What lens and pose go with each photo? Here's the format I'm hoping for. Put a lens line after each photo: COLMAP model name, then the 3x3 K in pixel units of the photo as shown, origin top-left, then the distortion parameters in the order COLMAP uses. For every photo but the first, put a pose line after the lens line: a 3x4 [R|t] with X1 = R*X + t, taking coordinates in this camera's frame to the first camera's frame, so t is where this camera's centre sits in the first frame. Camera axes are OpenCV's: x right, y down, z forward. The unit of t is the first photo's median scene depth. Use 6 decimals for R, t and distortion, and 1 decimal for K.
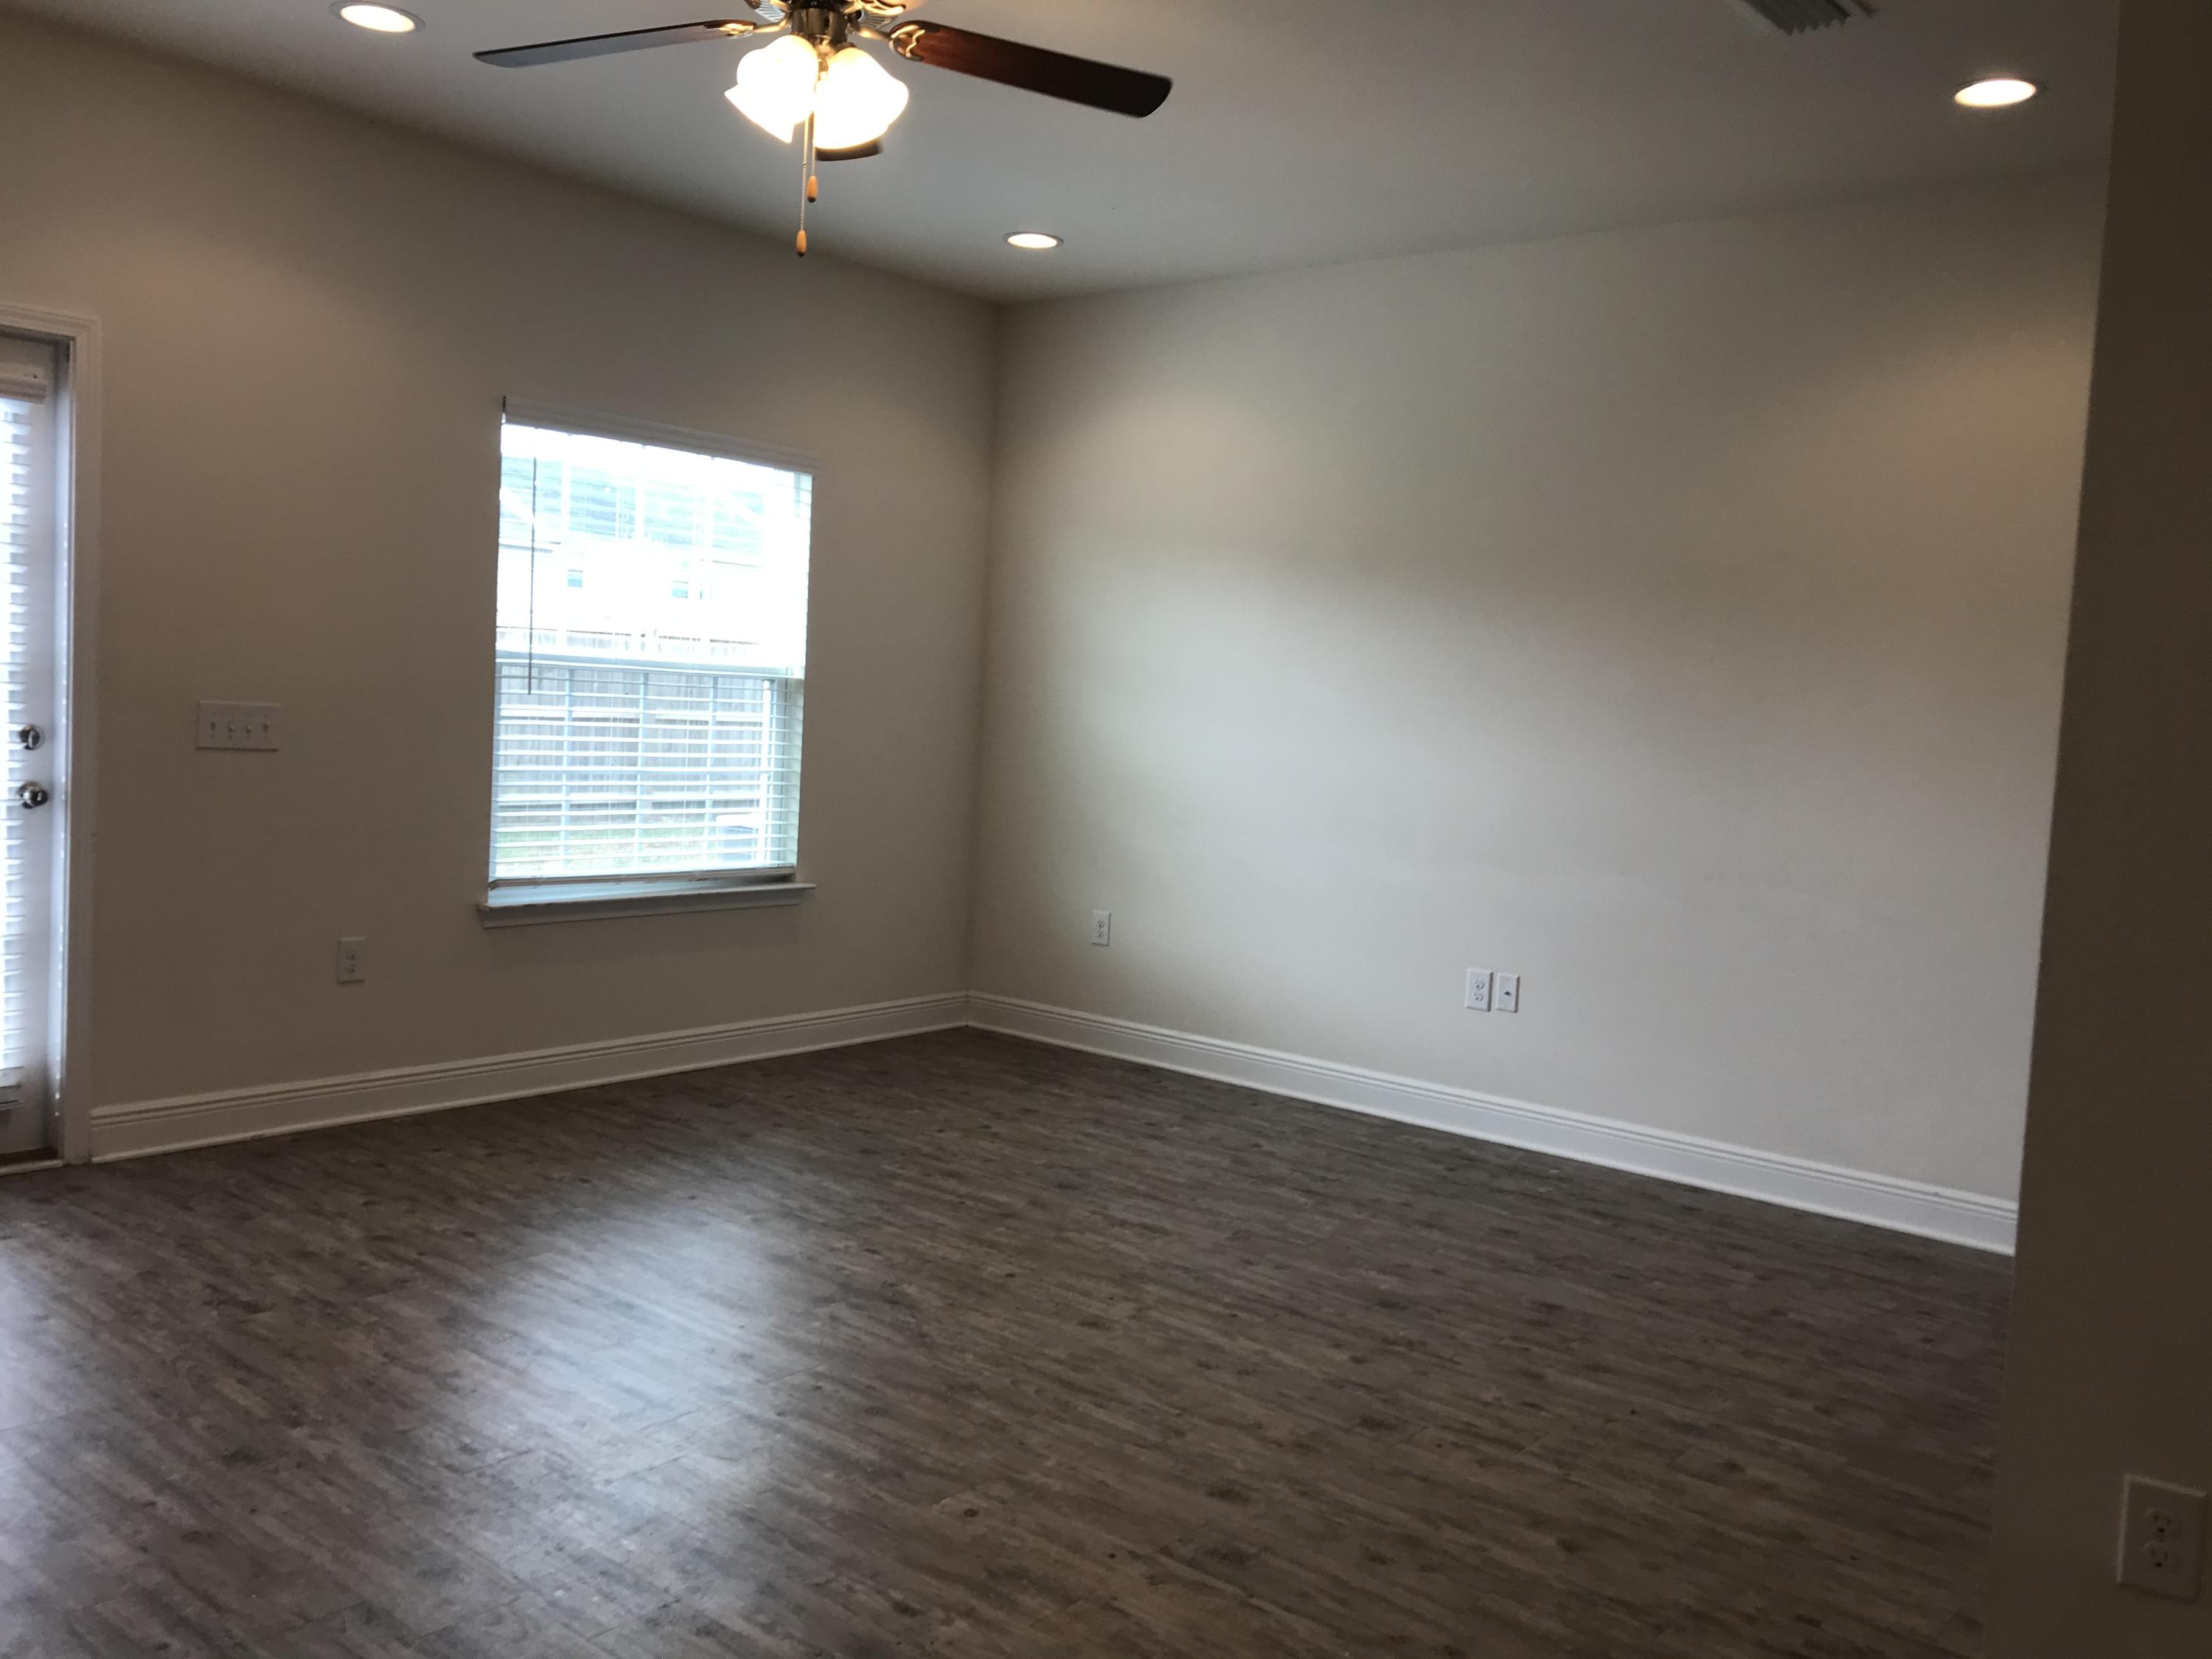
lens RADIAL K [[1845.6, 0, 1106.0], [0, 1845.6, 829.5], [0, 0, 1]] dist [-0.000570, 0.053574]
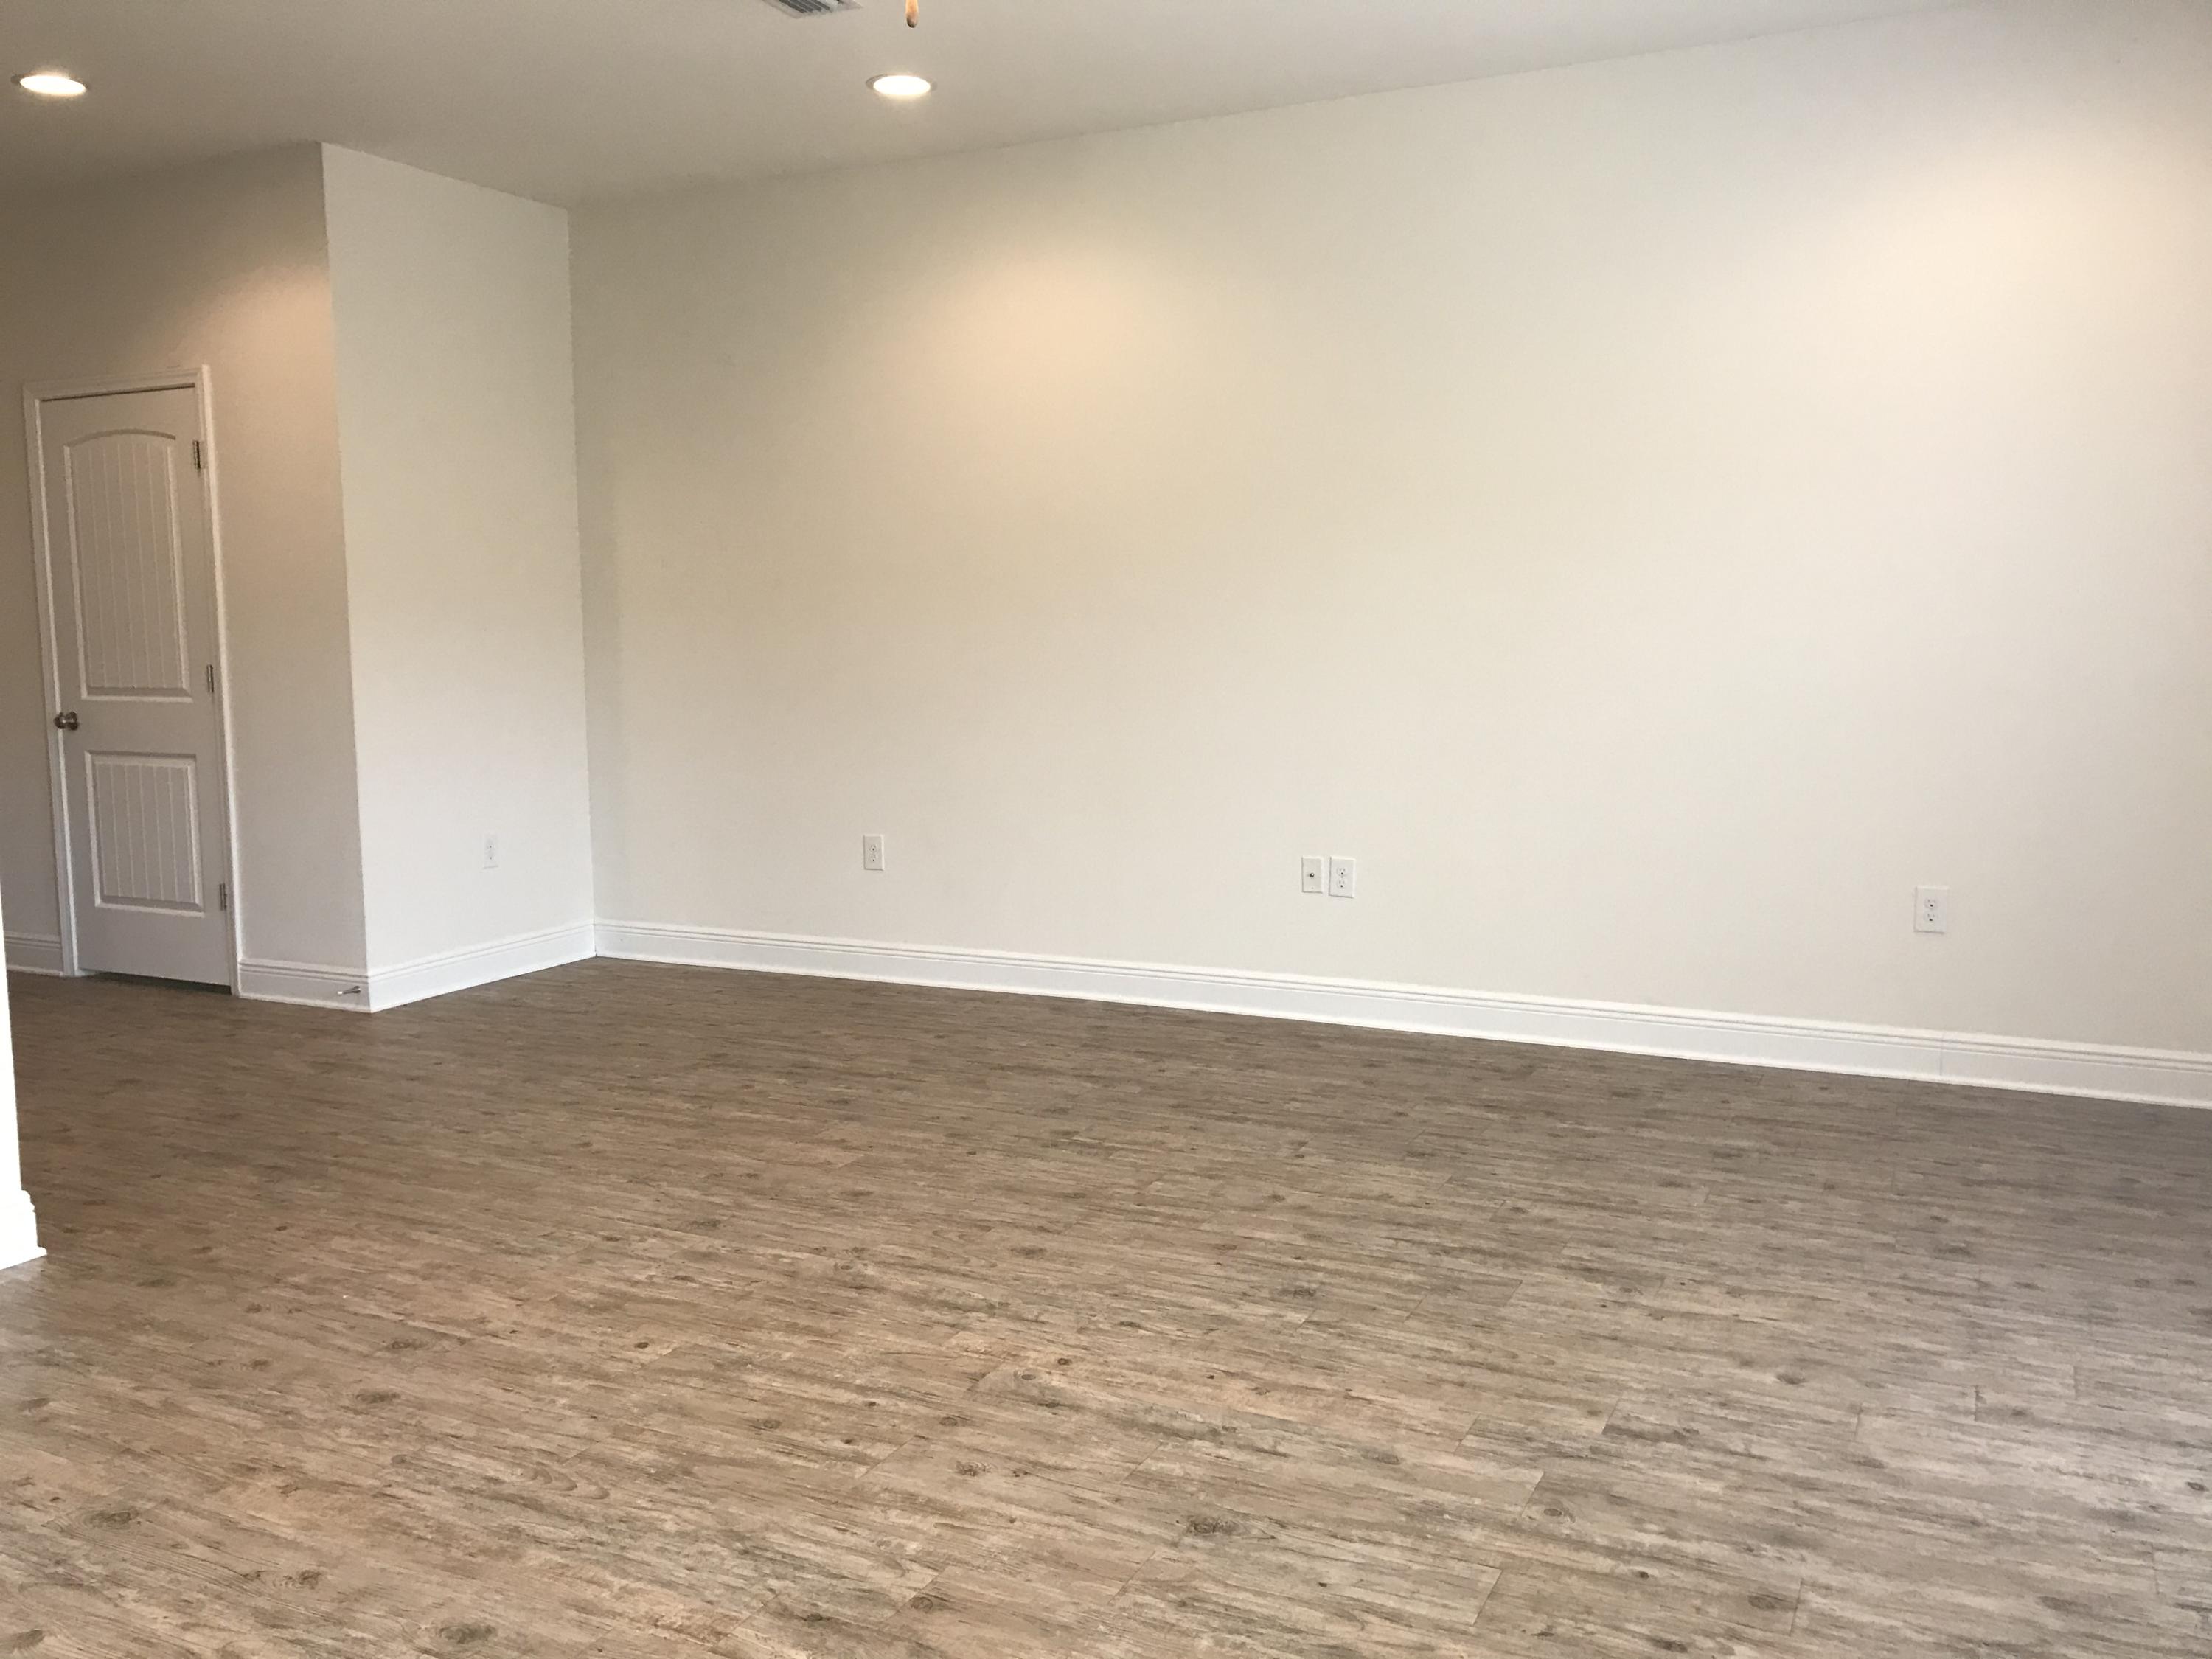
lens RADIAL K [[1845.6, 0, 1106.0], [0, 1845.6, 829.5], [0, 0, 1]] dist [-0.000570, 0.053574]
pose [[-0.974444, -0.014867, -0.224140, -0.079046], [-0.055818, 0.982537, 0.177499, -0.122299], [0.217587, 0.185473, -0.958257, 1.783600]]
